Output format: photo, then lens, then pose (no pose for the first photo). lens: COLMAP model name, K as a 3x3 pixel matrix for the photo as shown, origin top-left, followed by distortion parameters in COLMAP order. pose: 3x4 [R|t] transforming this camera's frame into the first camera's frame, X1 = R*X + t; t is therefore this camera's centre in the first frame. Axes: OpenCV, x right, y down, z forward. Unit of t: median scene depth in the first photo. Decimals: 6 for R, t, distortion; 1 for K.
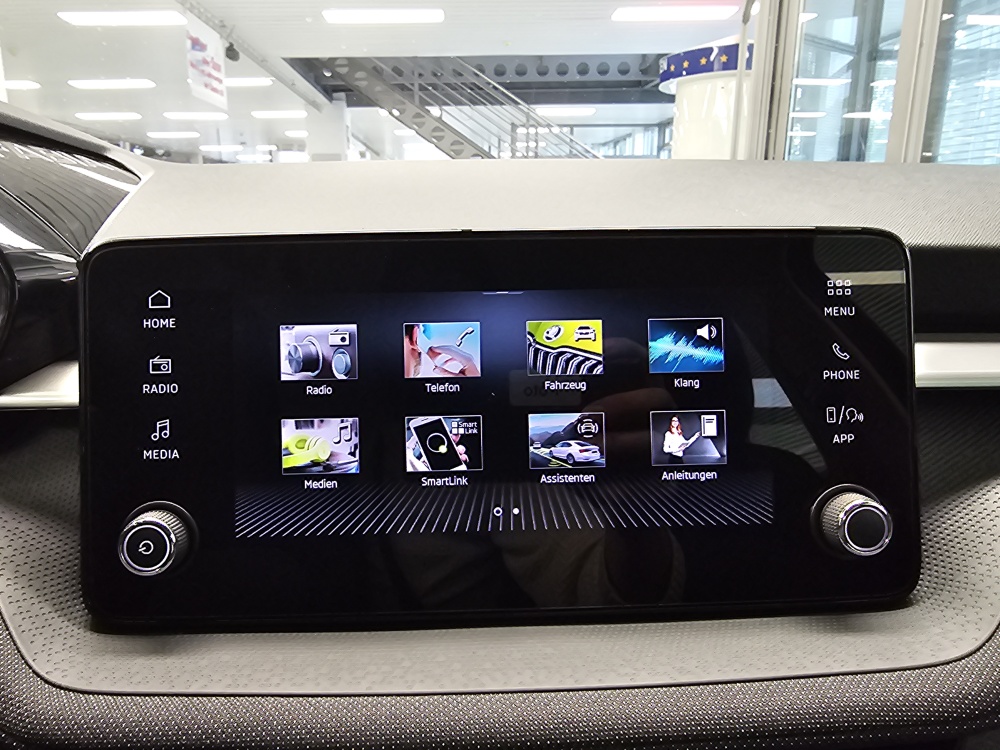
lens RADIAL K [[686.1, 0, 467.7], [0, 686.1, 375.9], [0, 0, 1]] dist [0.024471, -0.012694]
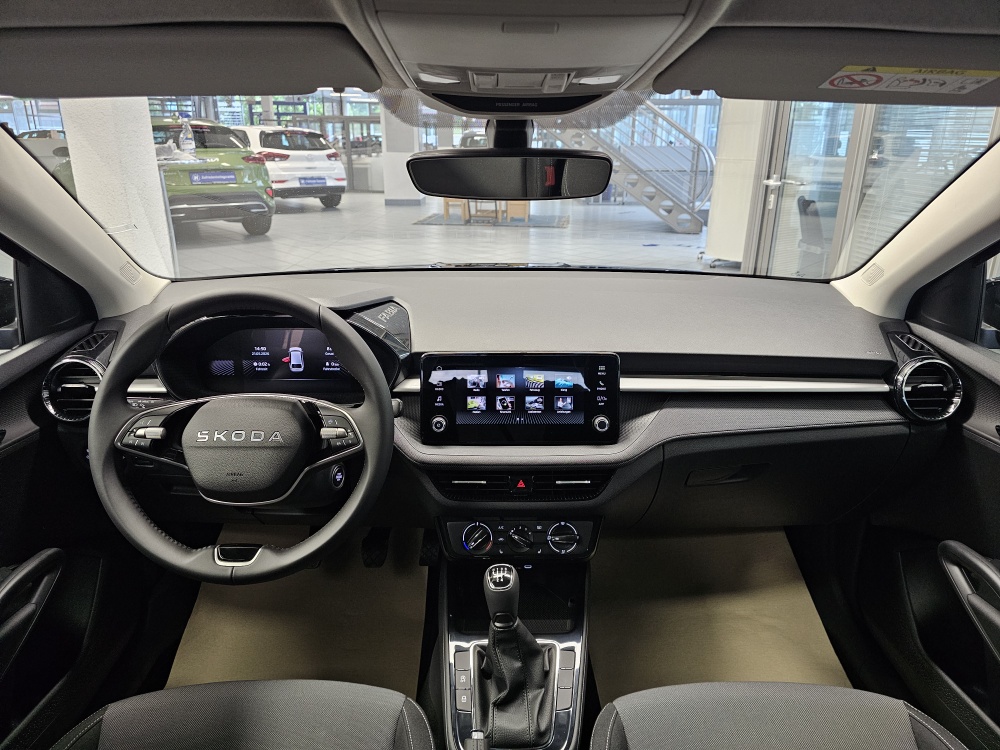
lens RADIAL K [[683.0, 0, 511.8], [0, 683.0, 366.6], [0, 0, 1]] dist [0.047998, -0.056554]
pose [[0.999596, 0.019146, -0.021028, 0.084992], [-0.017120, 0.995555, 0.092617, -0.507553], [0.022708, -0.092220, 0.995480, -3.107433]]
